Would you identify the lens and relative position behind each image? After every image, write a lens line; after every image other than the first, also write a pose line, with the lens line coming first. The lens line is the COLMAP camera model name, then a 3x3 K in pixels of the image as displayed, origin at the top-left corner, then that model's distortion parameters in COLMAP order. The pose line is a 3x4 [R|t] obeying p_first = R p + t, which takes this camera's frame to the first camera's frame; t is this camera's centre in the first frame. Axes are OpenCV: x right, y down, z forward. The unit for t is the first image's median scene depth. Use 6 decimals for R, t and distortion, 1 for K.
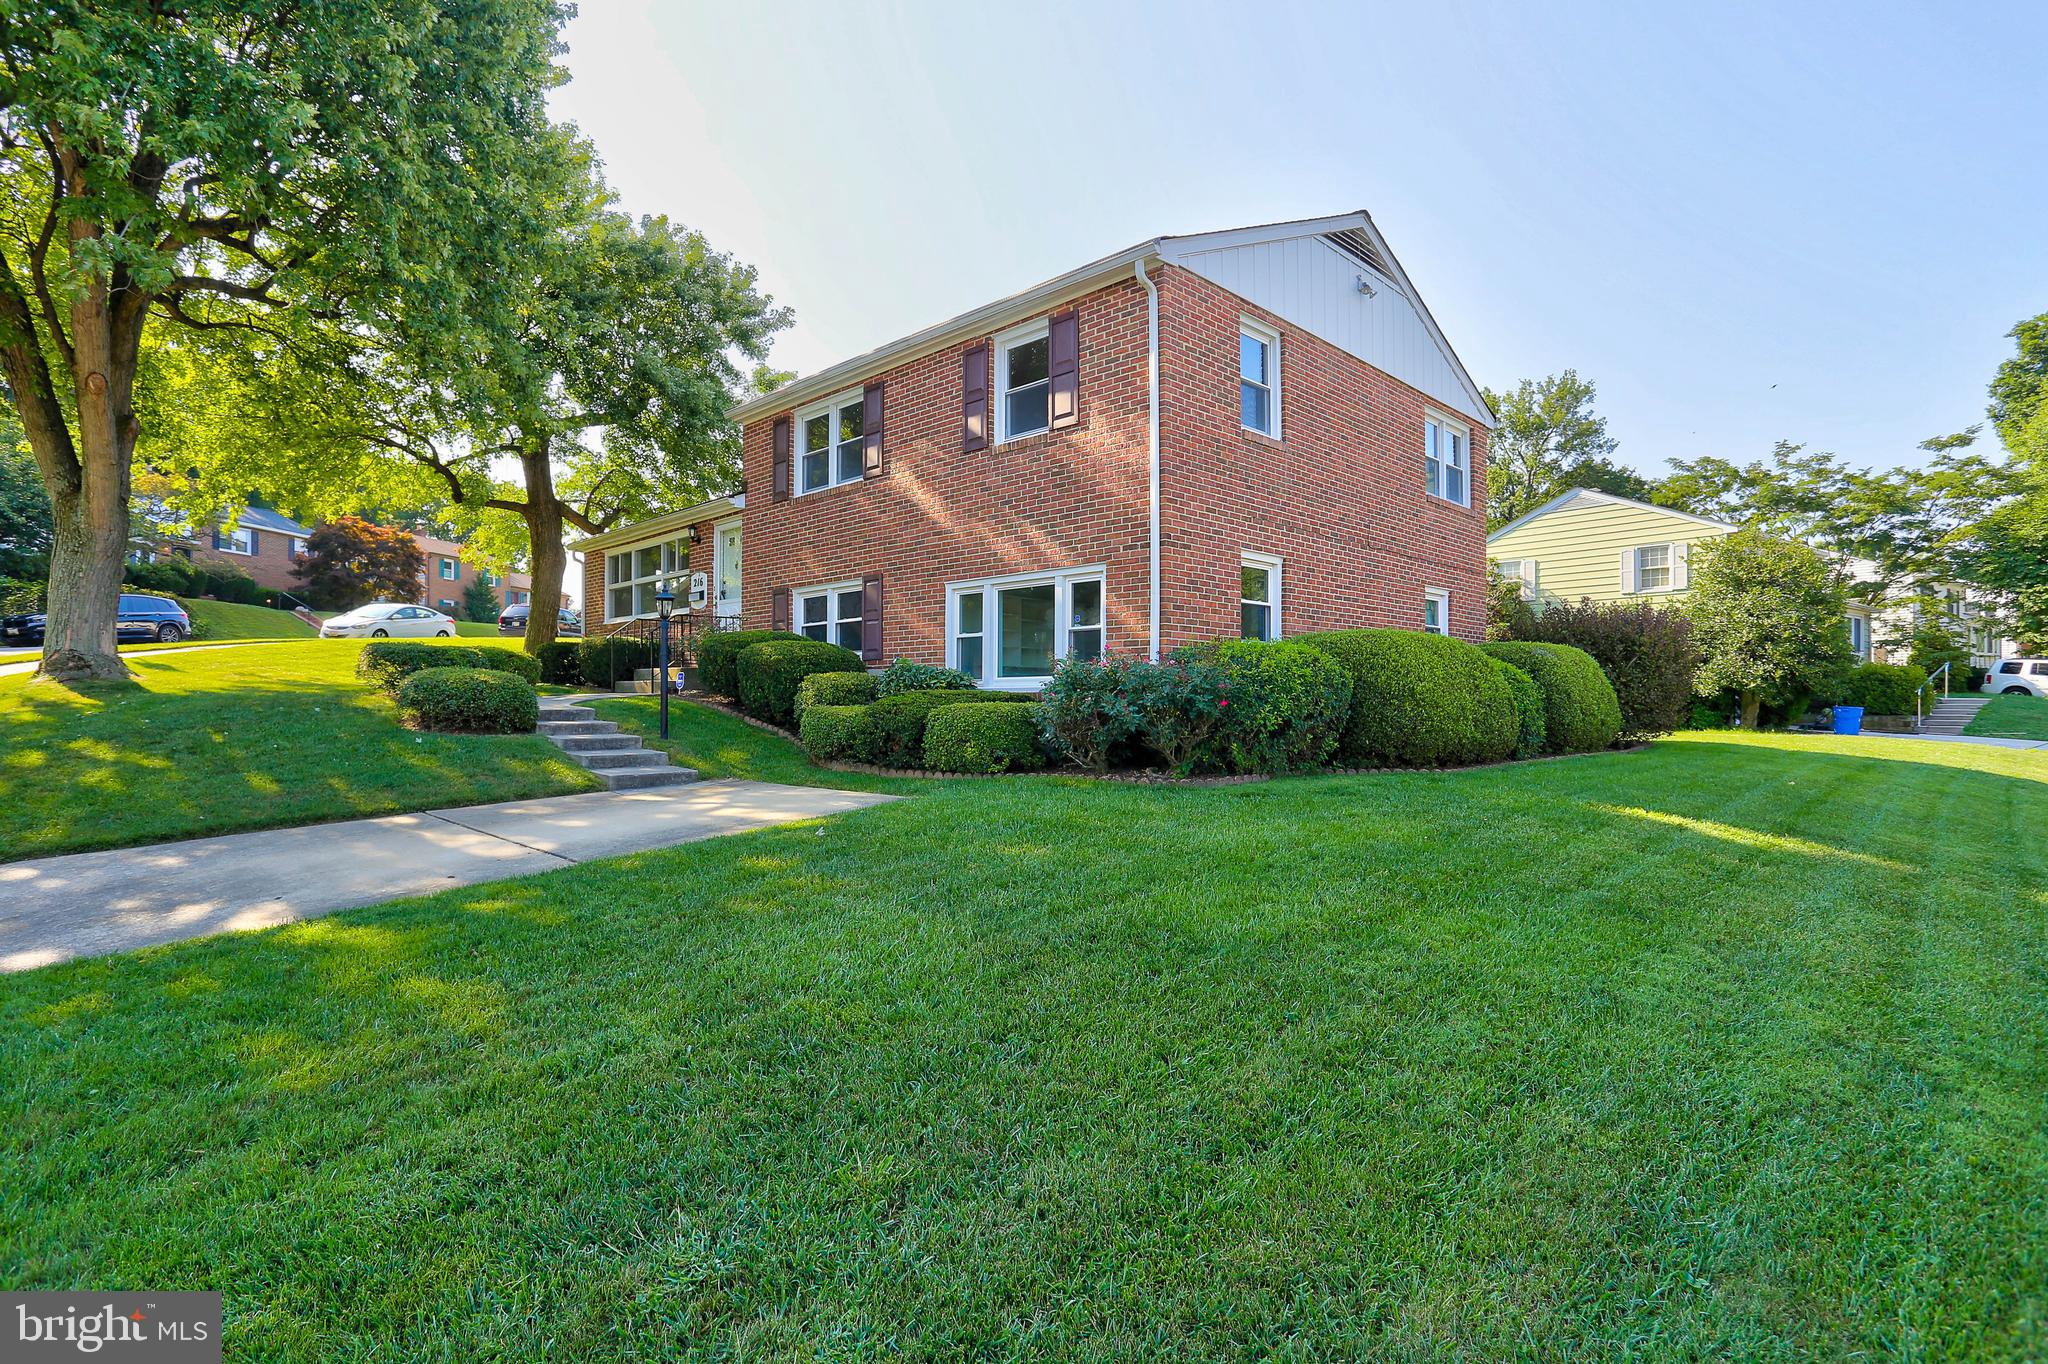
lens RADIAL K [[1033.0, 0, 1007.3], [0, 1033.0, 690.1], [0, 0, 1]] dist [-0.058148, 0.010744]
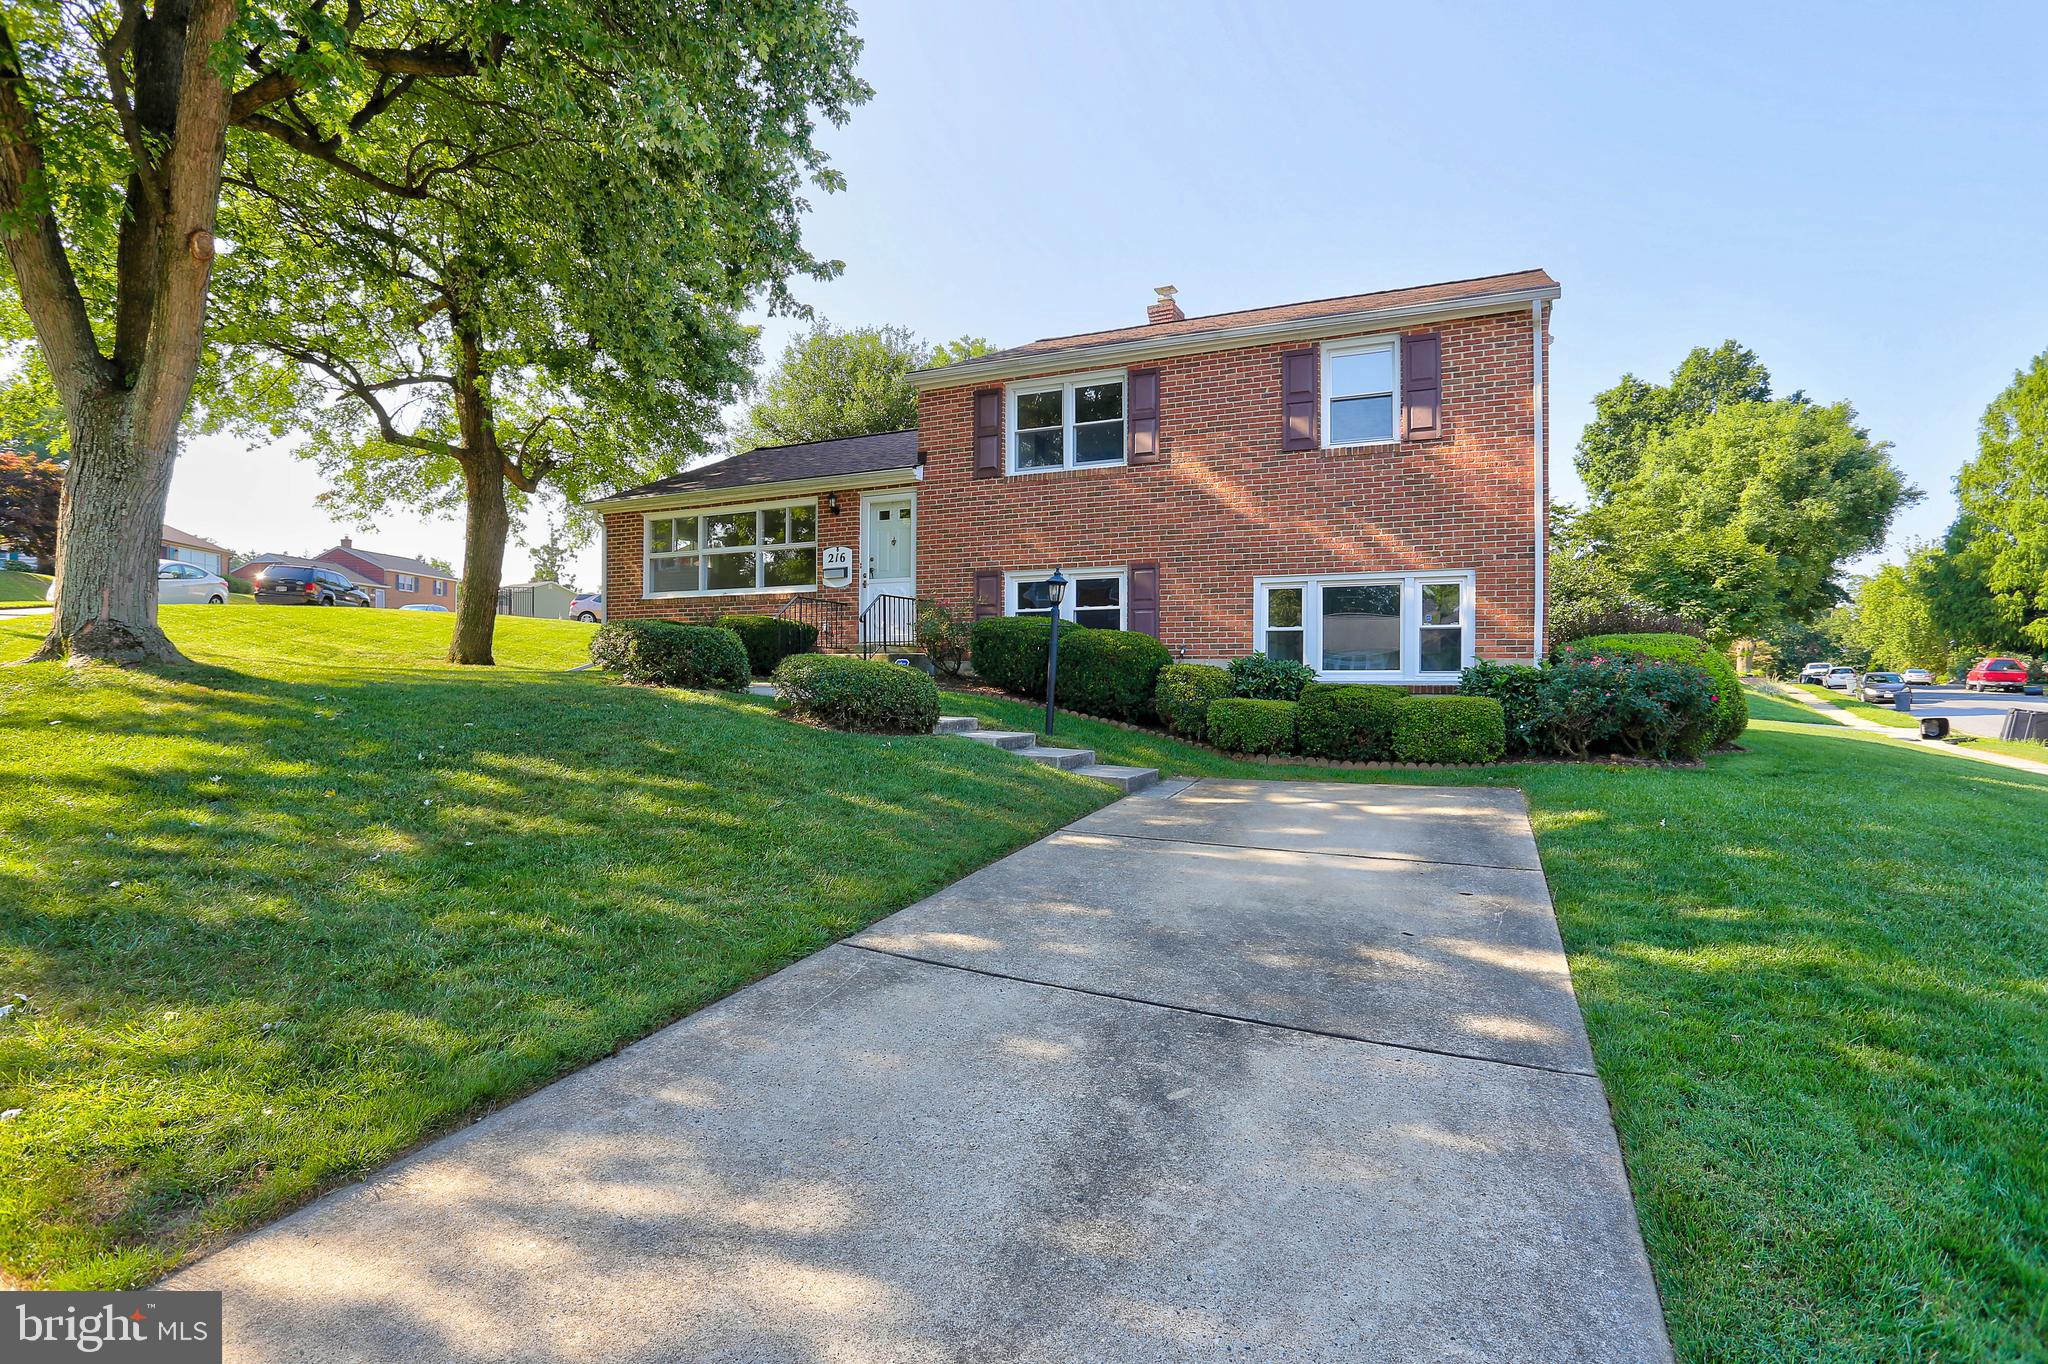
lens RADIAL K [[1033.0, 0, 1042.0], [0, 1033.0, 689.9], [0, 0, 1]] dist [-0.058148, 0.010744]
pose [[0.934255, -0.000093, 0.356605, -0.538097], [-0.006716, 0.999818, 0.017856, -0.007513], [-0.356542, -0.019077, 0.934085, 0.105287]]
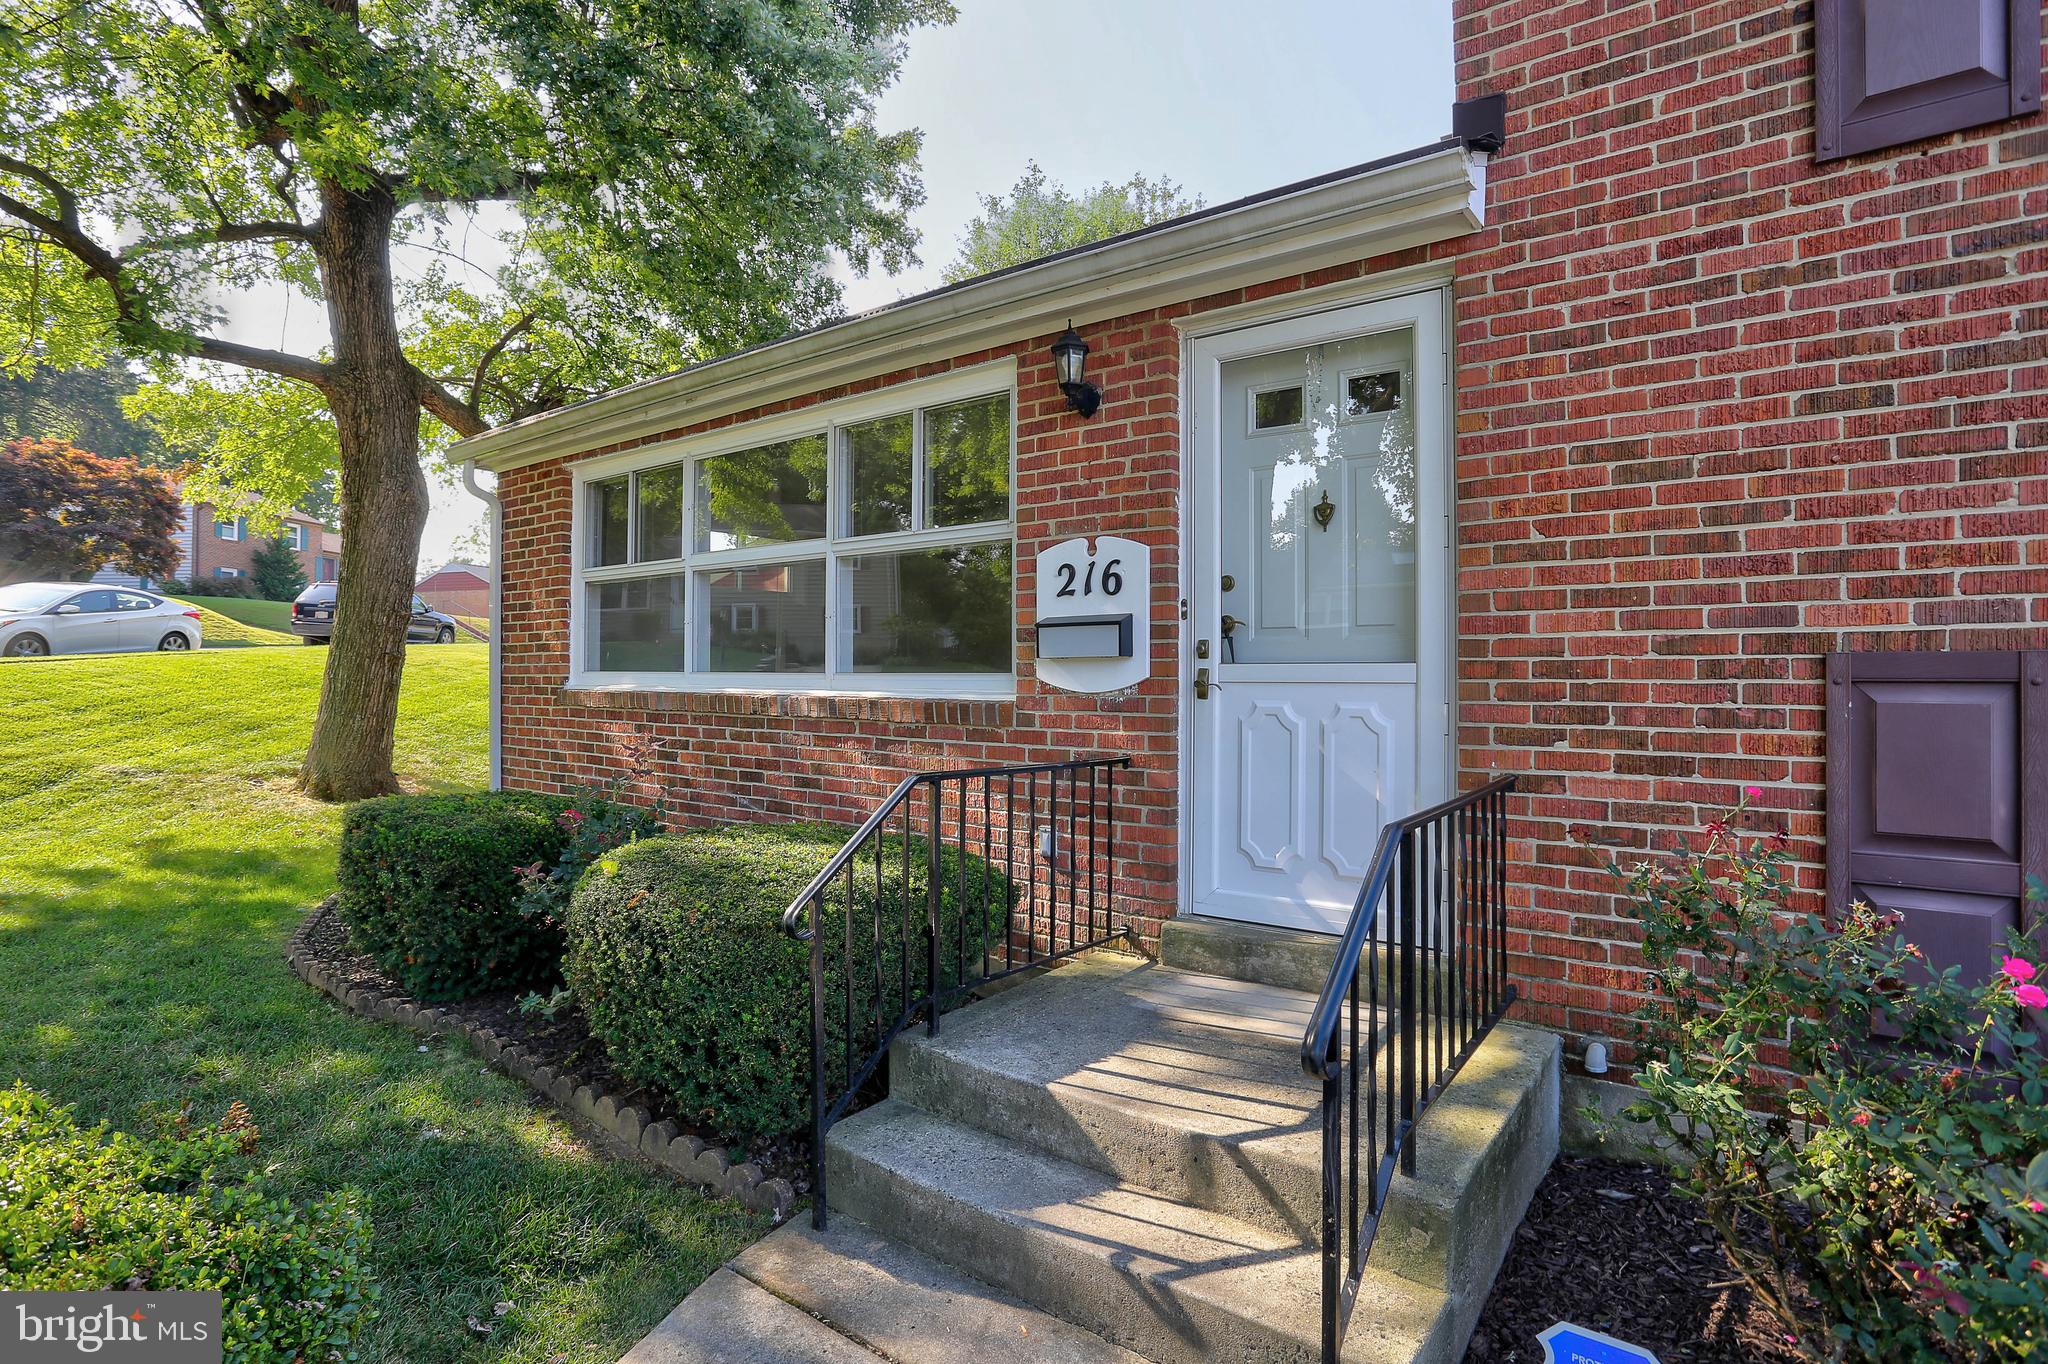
lens RADIAL K [[1033.0, 0, 1036.9], [0, 1033.0, 669.3], [0, 0, 1]] dist [-0.058148, 0.010744]
pose [[0.987282, 0.006721, 0.158834, -0.414273], [-0.007185, 0.999971, 0.002348, -0.100162], [-0.158814, -0.003459, 0.987302, 0.907355]]
